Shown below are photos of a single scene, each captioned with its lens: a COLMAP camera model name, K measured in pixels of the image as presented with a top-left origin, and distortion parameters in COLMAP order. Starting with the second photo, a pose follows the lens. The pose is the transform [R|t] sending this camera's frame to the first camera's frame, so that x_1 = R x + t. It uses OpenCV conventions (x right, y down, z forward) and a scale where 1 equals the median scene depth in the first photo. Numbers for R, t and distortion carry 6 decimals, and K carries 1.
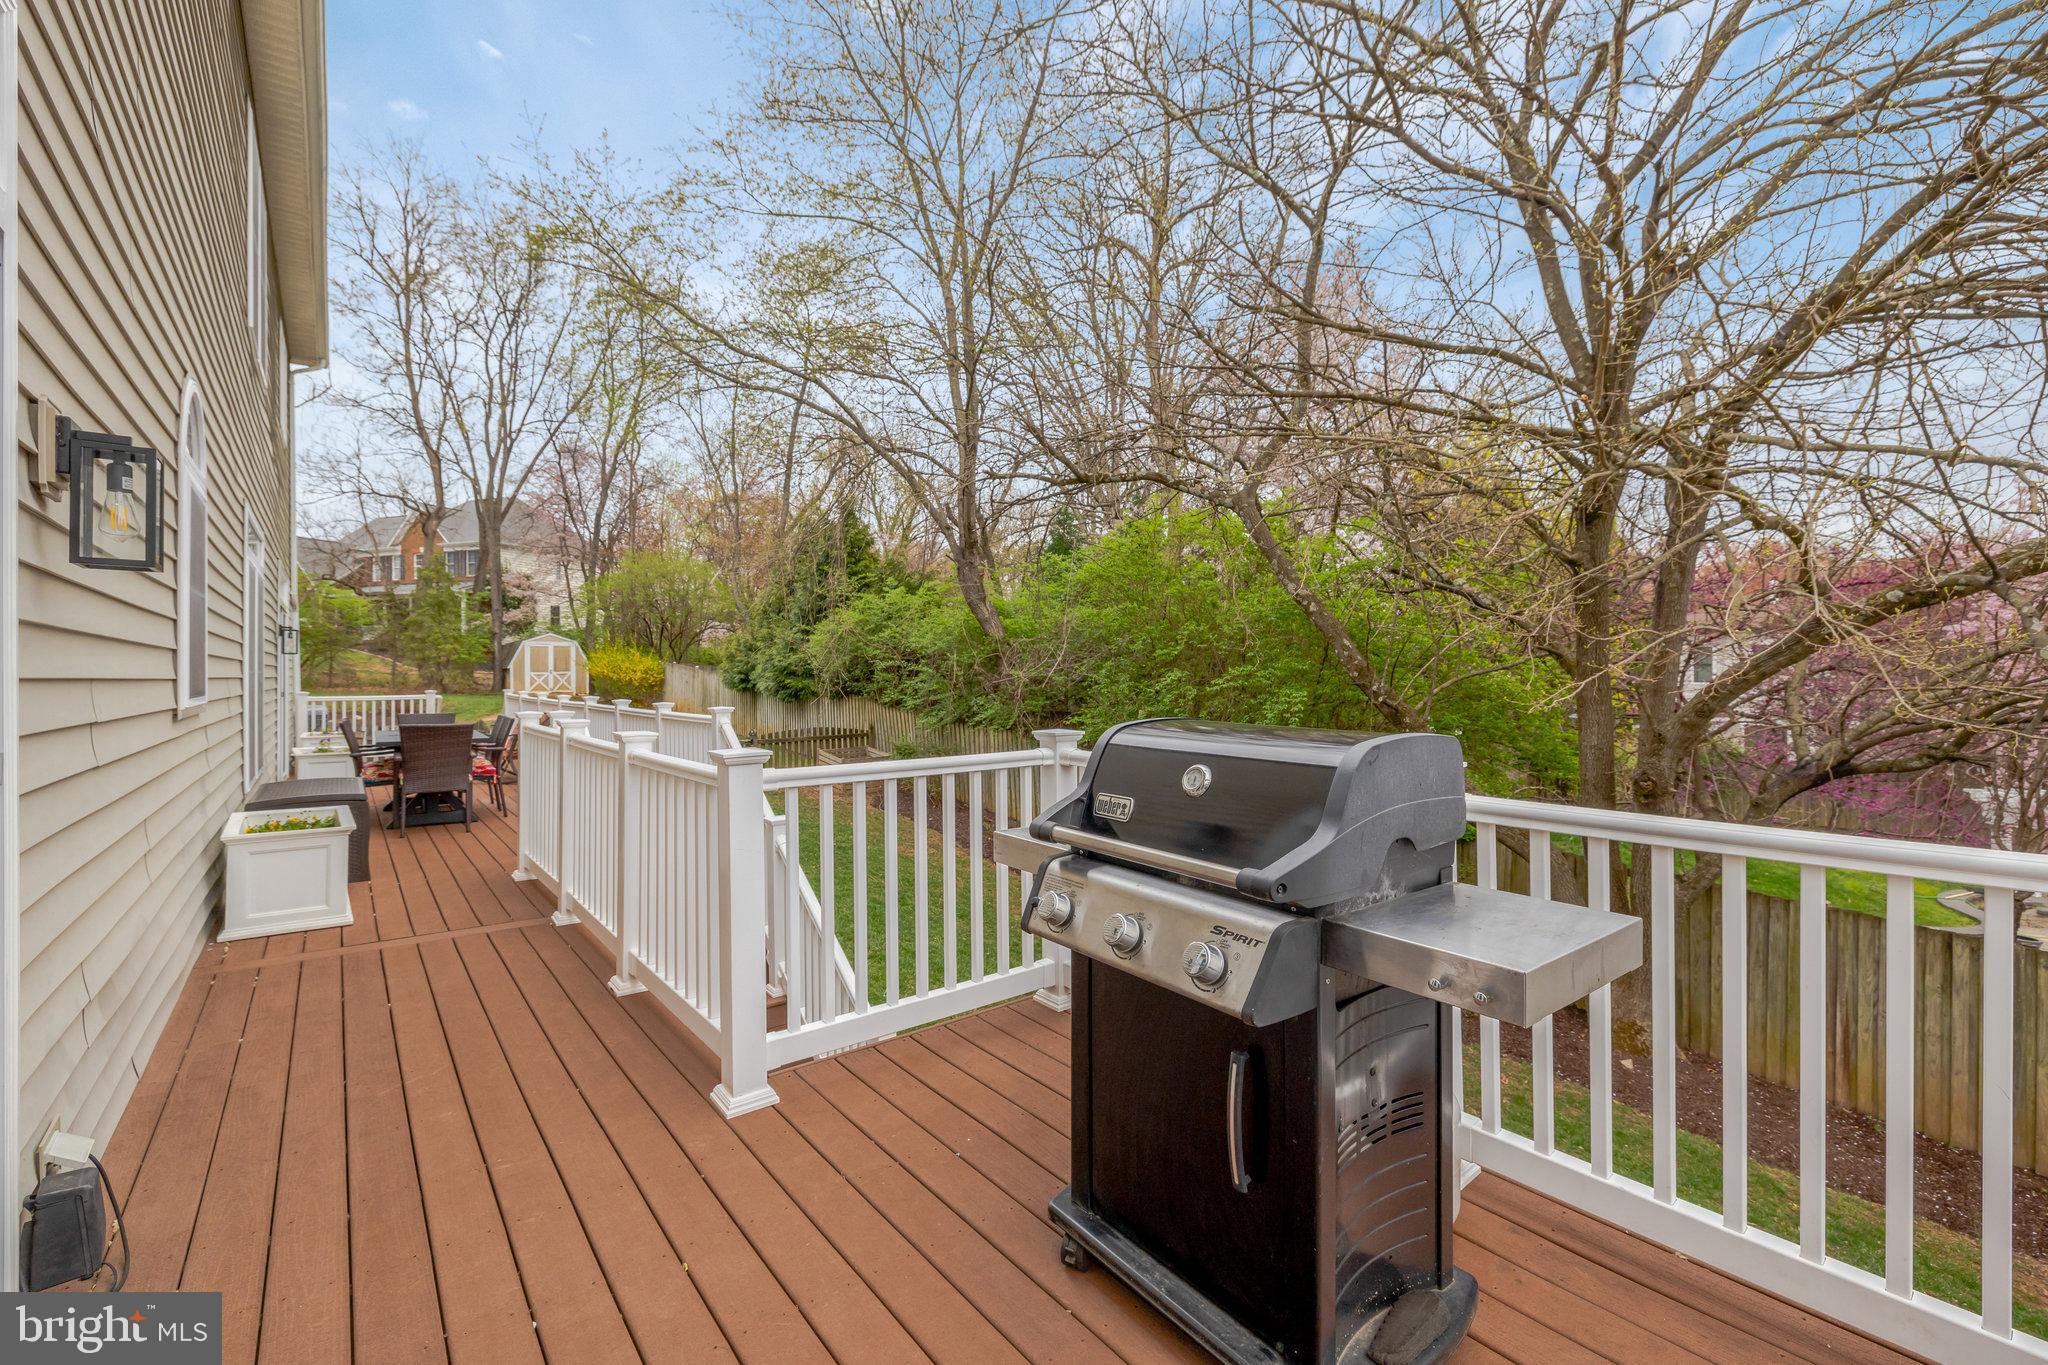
lens RADIAL K [[873.0, 0, 1024.0], [0, 873.0, 682.5], [0, 0, 1]] dist [0.002596, 0.000234]
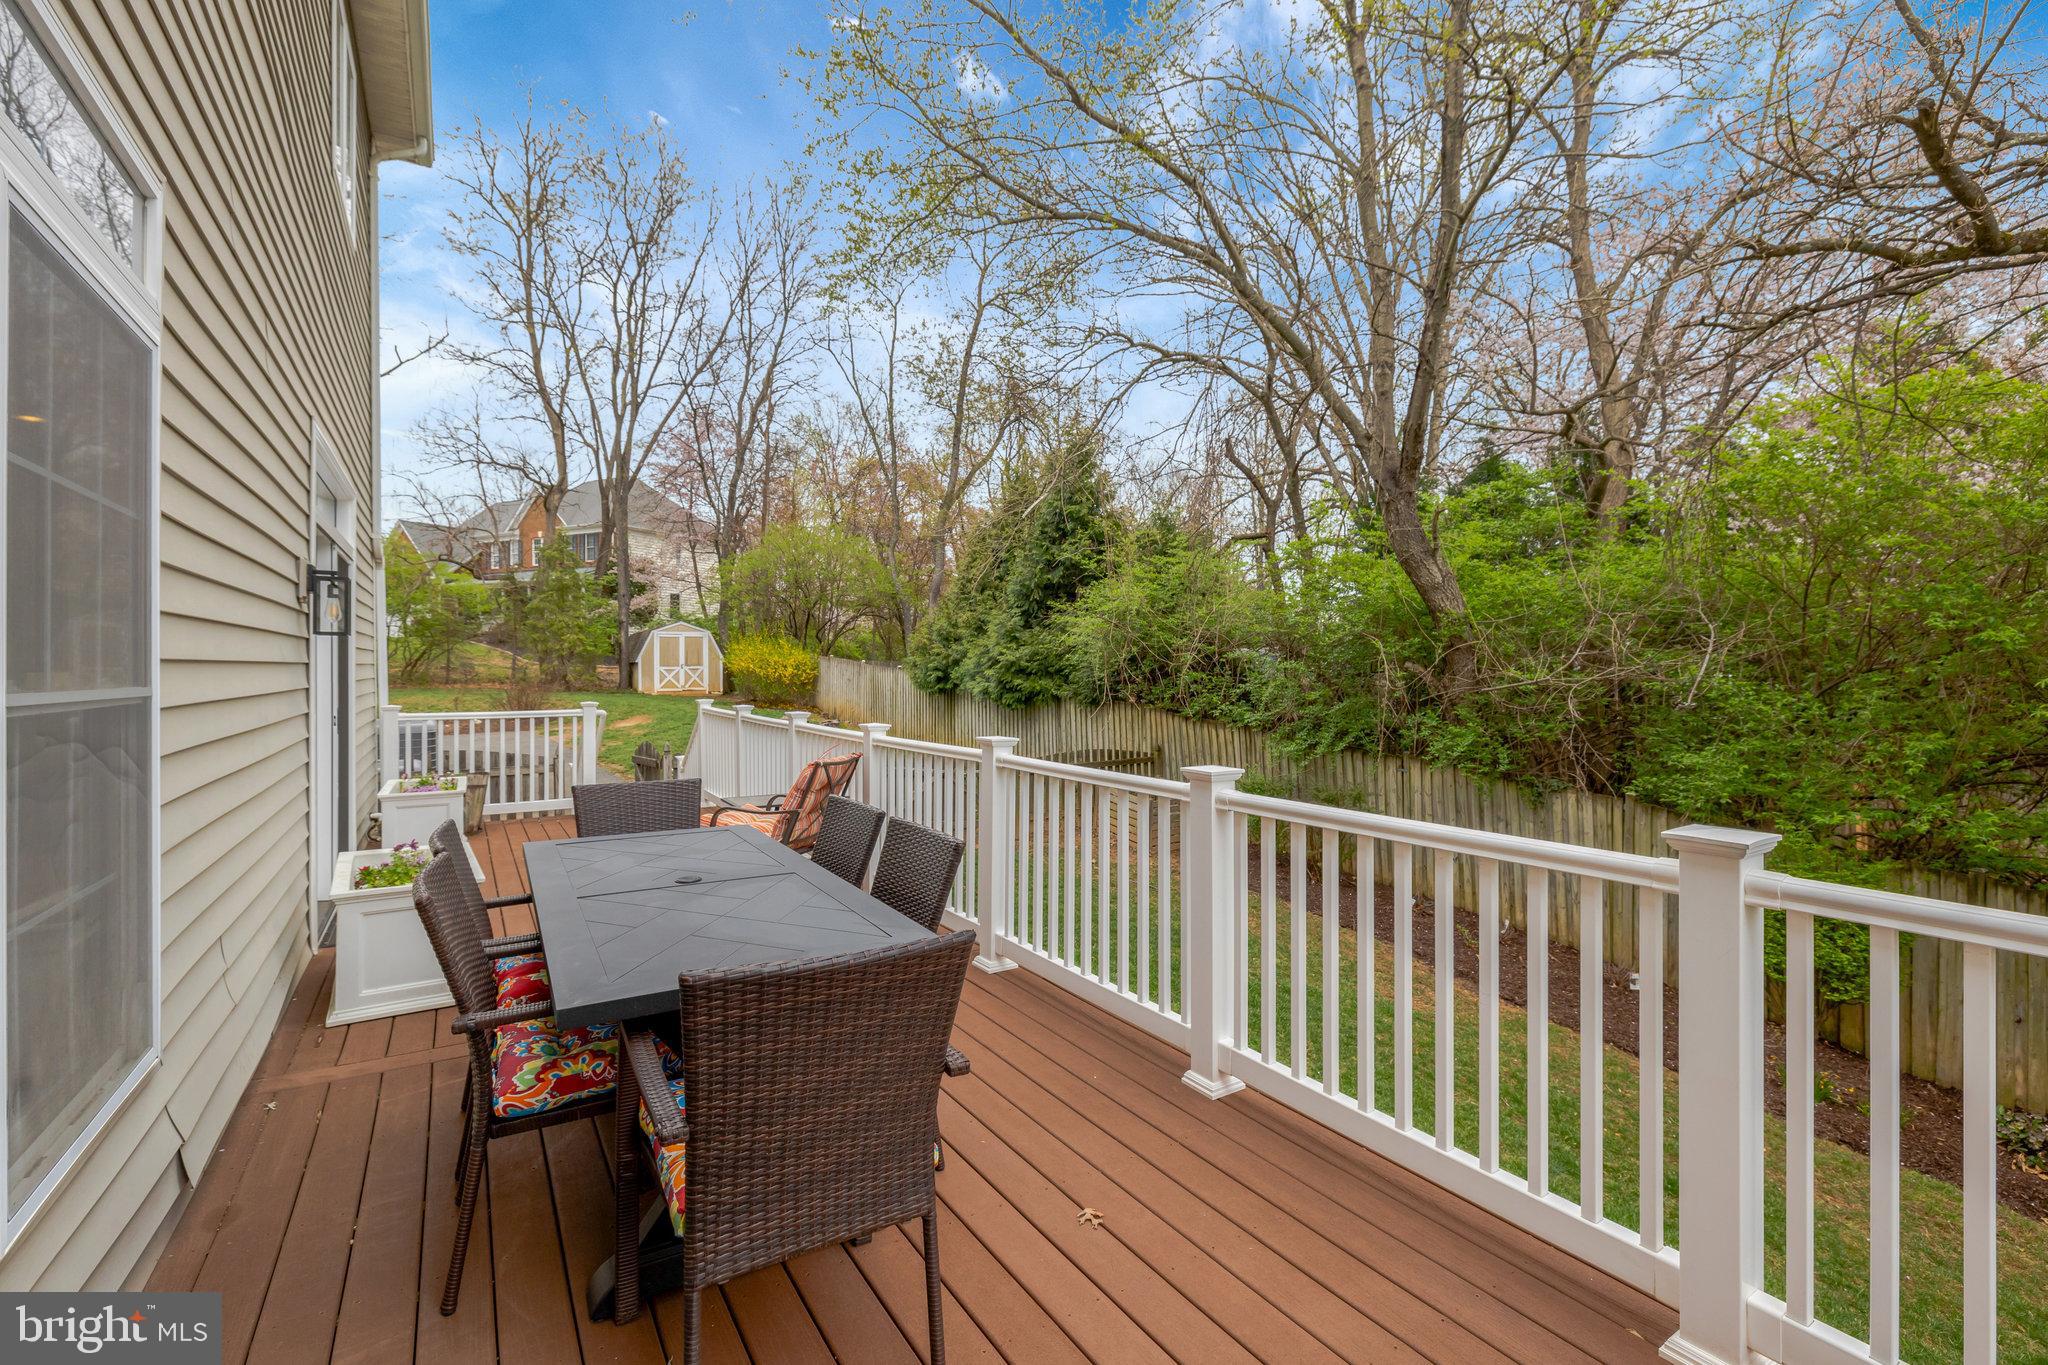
lens RADIAL K [[916.3, 0, 1024.0], [0, 916.3, 682.5], [0, 0, 1]] dist [-0.002880, -0.000235]
pose [[0.993503, 0.003962, -0.113740, -0.104287], [-0.003251, 0.999974, 0.006435, -0.003203], [0.113762, -0.006023, 0.993490, 0.140500]]
